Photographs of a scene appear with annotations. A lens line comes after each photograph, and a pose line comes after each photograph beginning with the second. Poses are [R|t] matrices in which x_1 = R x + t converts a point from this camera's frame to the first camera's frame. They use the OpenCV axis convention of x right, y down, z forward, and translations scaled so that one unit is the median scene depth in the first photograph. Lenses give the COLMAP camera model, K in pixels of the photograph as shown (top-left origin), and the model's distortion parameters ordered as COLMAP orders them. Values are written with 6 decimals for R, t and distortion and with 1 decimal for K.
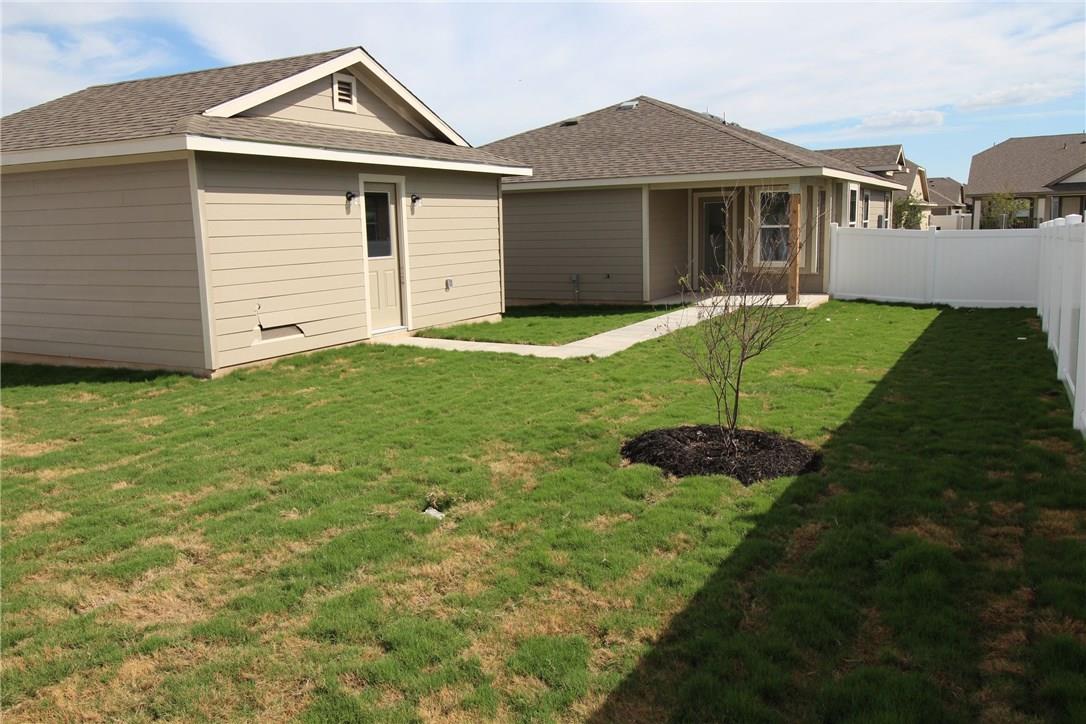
lens RADIAL K [[861.9, 0, 542.5], [0, 861.9, 360.0], [0, 0, 1]] dist [0.012871, -0.007541]
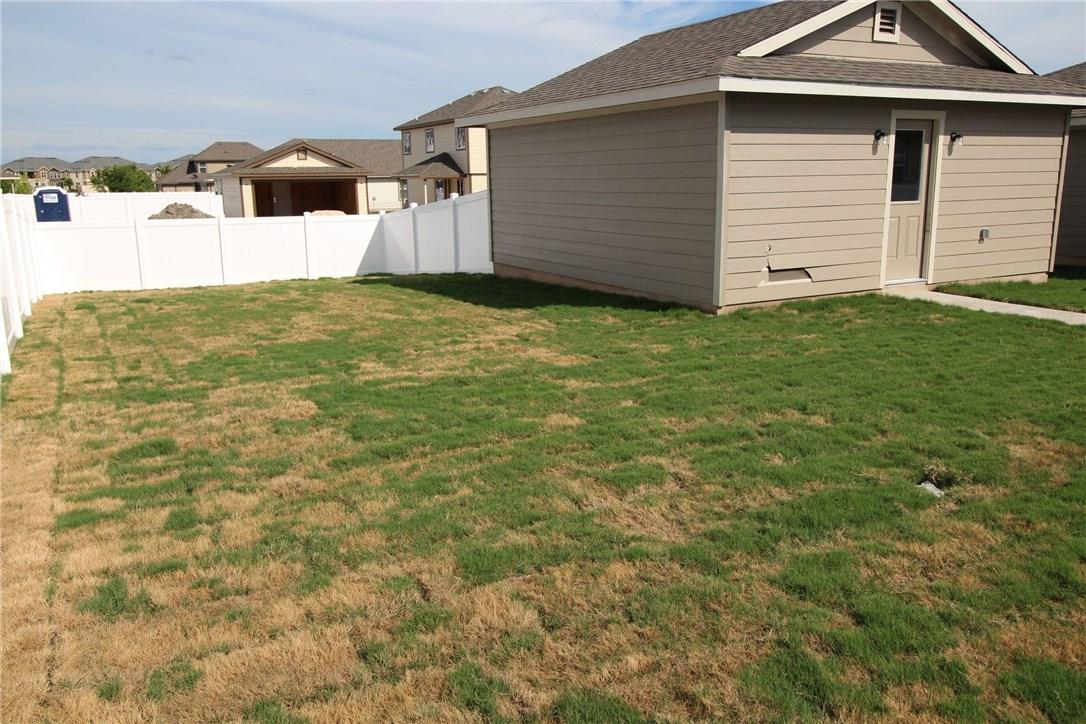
lens RADIAL K [[861.9, 0, 539.3], [0, 861.9, 352.9], [0, 0, 1]] dist [0.012871, -0.007541]
pose [[0.835942, 0.123933, -0.534642, -0.002074], [-0.093194, 0.992077, 0.084255, -0.000944], [0.540847, -0.020607, 0.840868, 0.015402]]
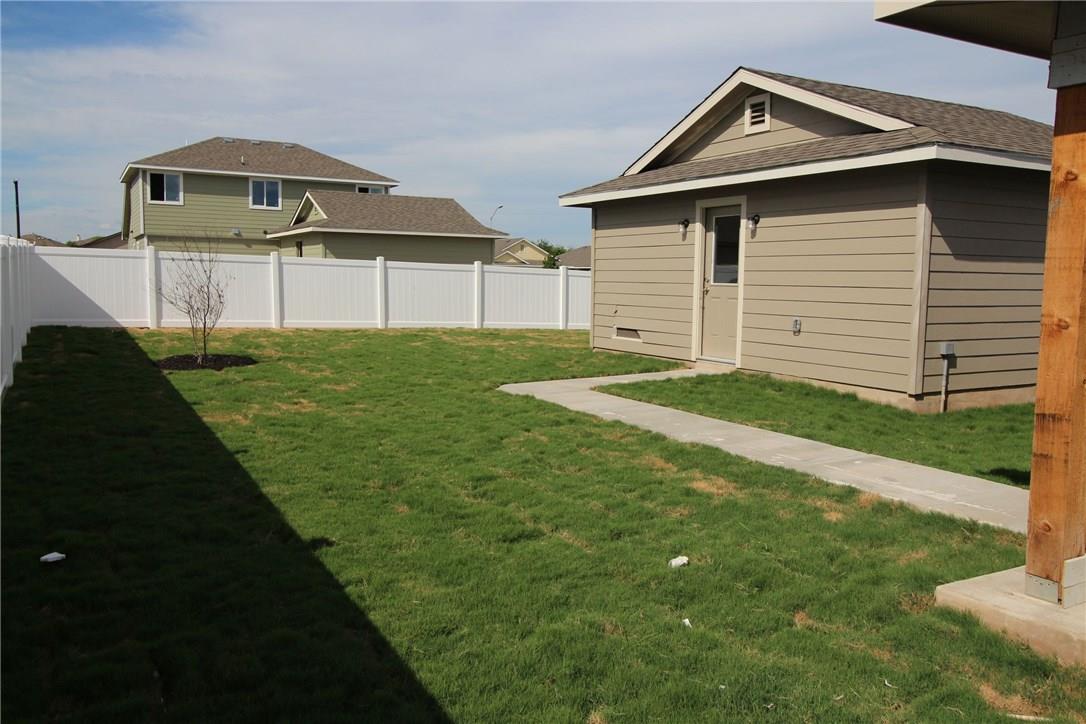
lens RADIAL K [[861.9, 0, 542.0], [0, 861.9, 357.0], [0, 0, 1]] dist [0.012871, -0.007541]
pose [[-0.545852, 0.093685, -0.832628, 0.969033], [-0.132965, 0.971452, 0.196474, -0.269345], [0.827264, 0.217956, -0.517812, 1.800008]]
